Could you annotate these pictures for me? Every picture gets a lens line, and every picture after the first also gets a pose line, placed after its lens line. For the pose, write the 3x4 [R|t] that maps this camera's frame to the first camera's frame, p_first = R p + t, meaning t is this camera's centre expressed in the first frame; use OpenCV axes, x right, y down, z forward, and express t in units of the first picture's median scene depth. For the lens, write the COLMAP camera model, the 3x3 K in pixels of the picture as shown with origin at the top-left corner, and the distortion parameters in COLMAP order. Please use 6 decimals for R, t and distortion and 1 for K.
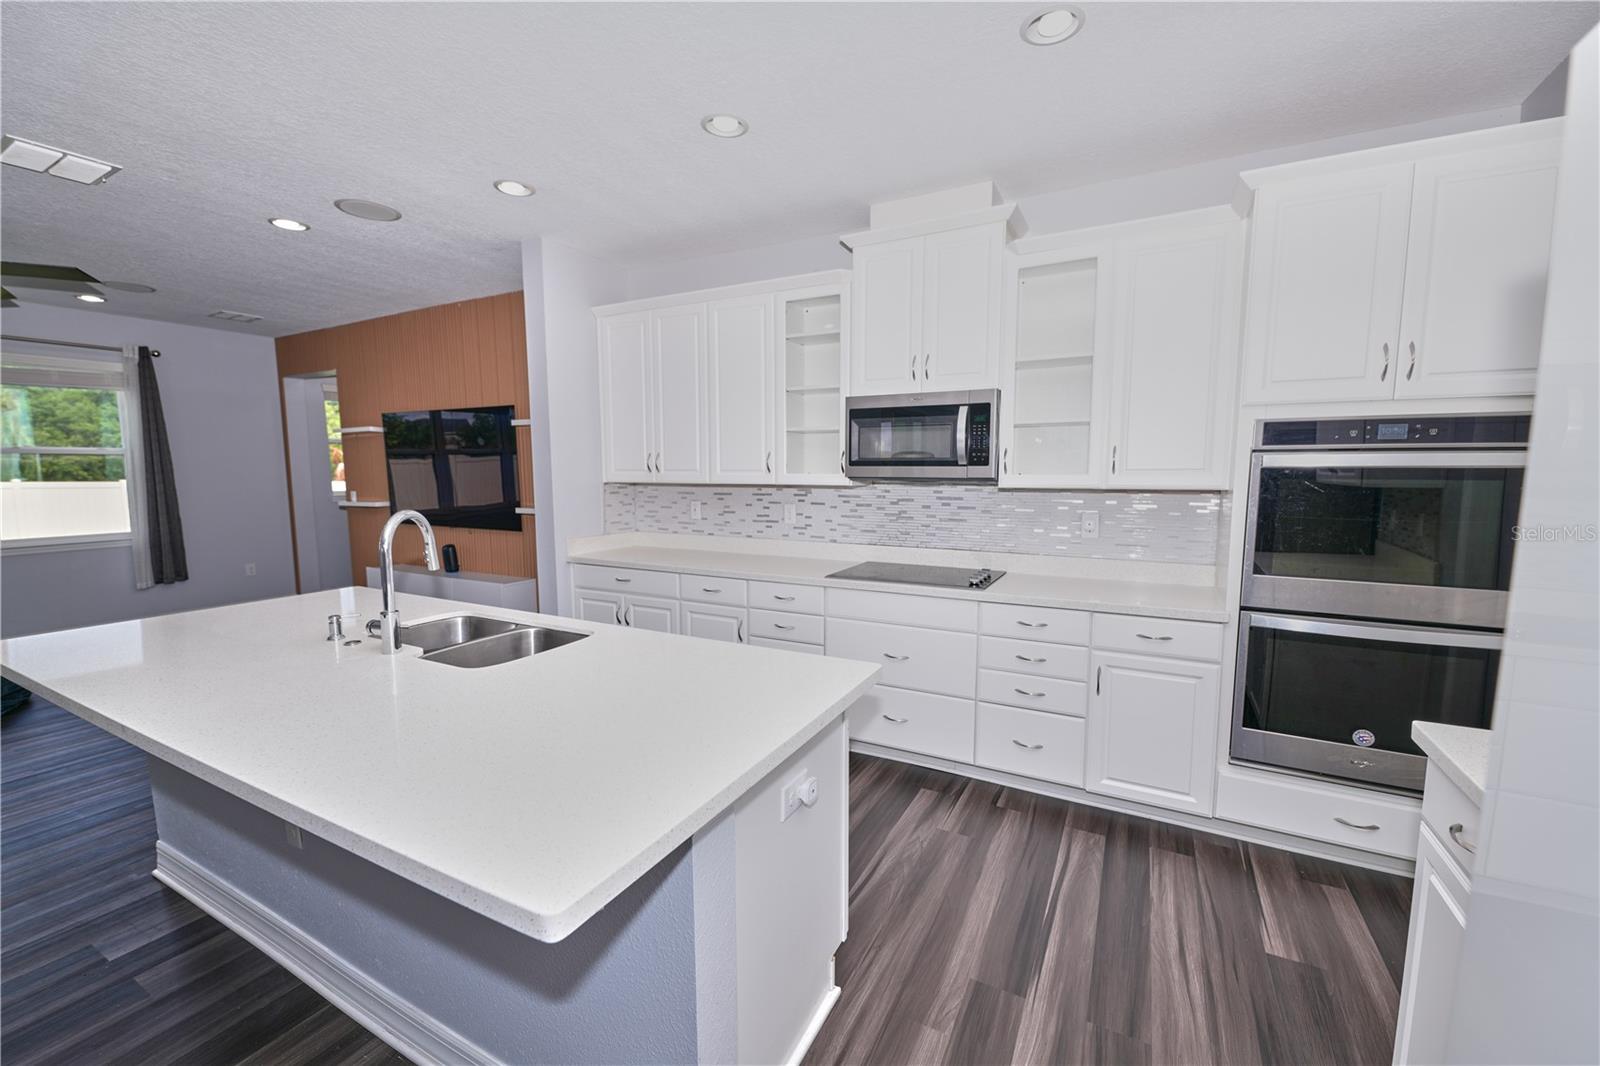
lens RADIAL K [[629.8, 0, 803.7], [0, 629.8, 535.3], [0, 0, 1]] dist [0.002177, 0.000085]
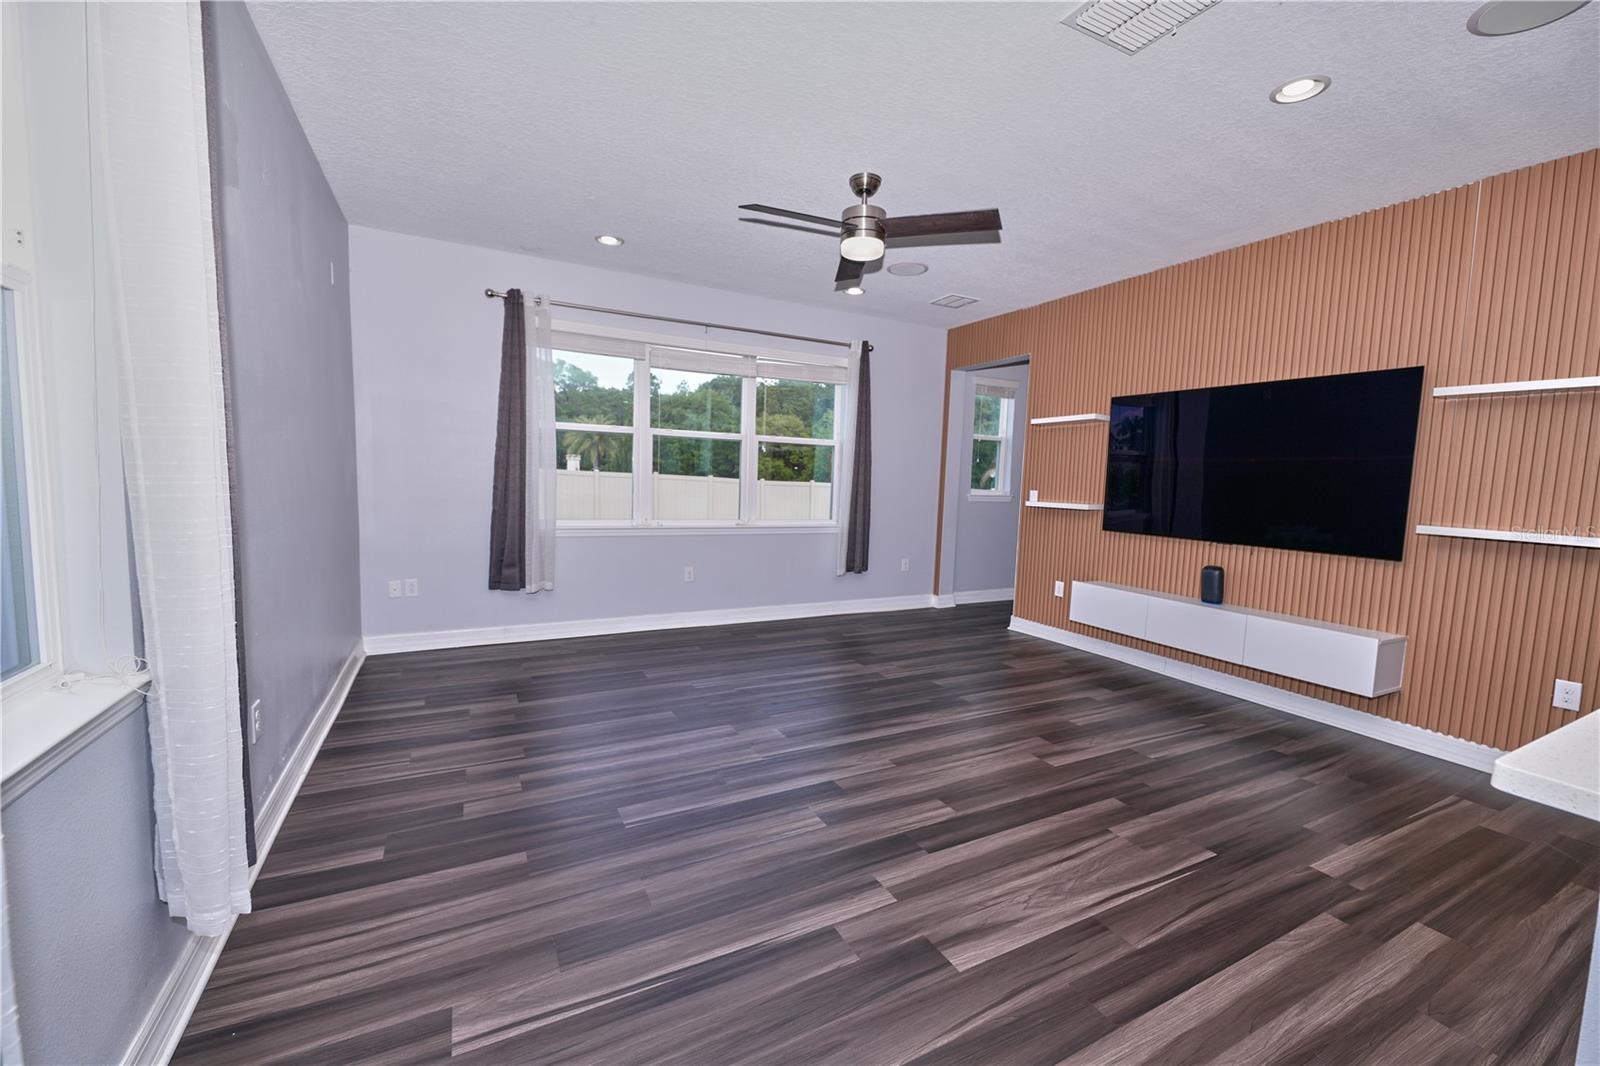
lens RADIAL K [[641.1, 0, 799.2], [0, 641.1, 530.4], [0, 0, 1]] dist [0.000703, -0.000052]
pose [[0.821913, 0.076867, -0.564403, -0.843011], [-0.091798, 0.995776, 0.001936, 0.024616], [0.562167, 0.050220, 0.825497, 0.151912]]
